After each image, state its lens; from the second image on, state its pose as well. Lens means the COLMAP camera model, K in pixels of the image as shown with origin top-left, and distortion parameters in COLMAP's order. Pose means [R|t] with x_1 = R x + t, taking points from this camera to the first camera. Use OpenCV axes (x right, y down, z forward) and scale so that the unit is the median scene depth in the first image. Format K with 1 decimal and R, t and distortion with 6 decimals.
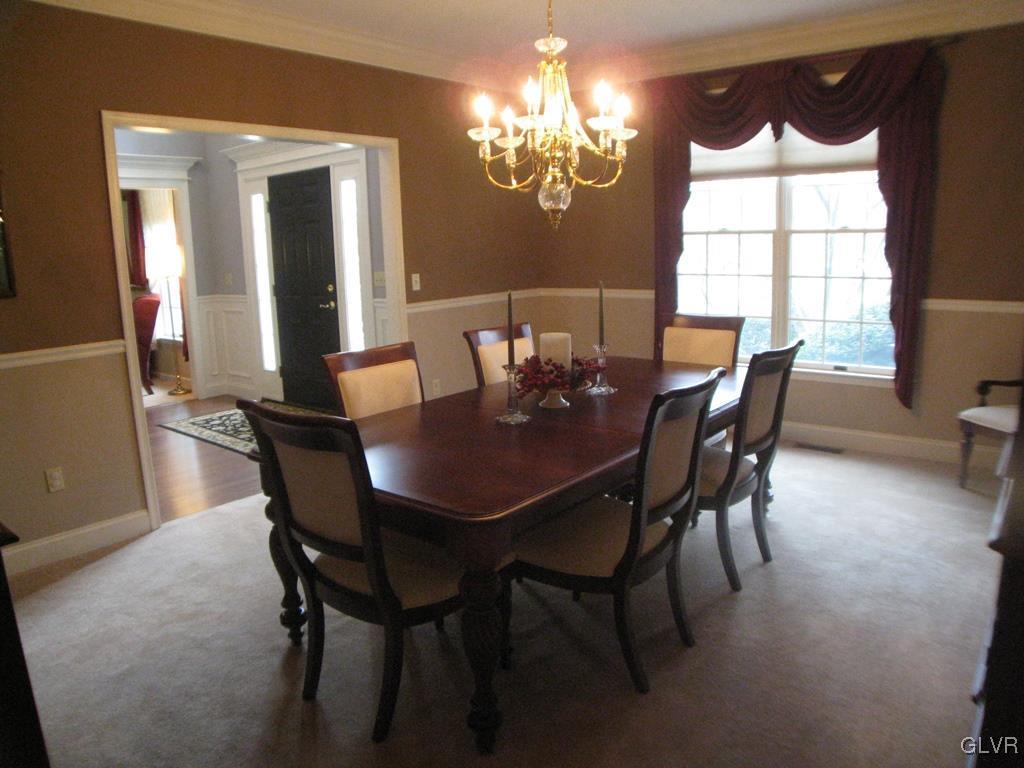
lens RADIAL K [[736.5, 0, 512.0], [0, 736.5, 384.0], [0, 0, 1]] dist [-0.163582, 0.096227]
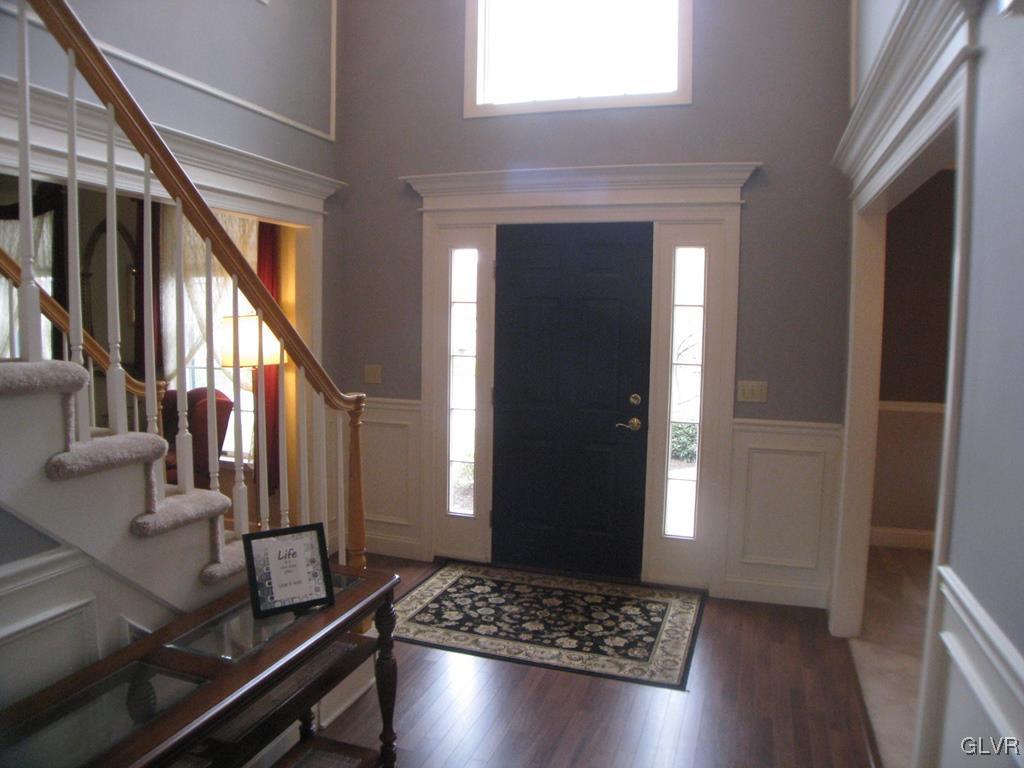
lens RADIAL K [[736.5, 0, 512.0], [0, 736.5, 384.0], [0, 0, 1]] dist [-0.163582, 0.096227]
pose [[0.937005, 0.022003, 0.348623, -0.540733], [0.016305, 0.994171, -0.106571, -0.068063], [-0.348936, 0.105542, 0.931185, 0.366884]]
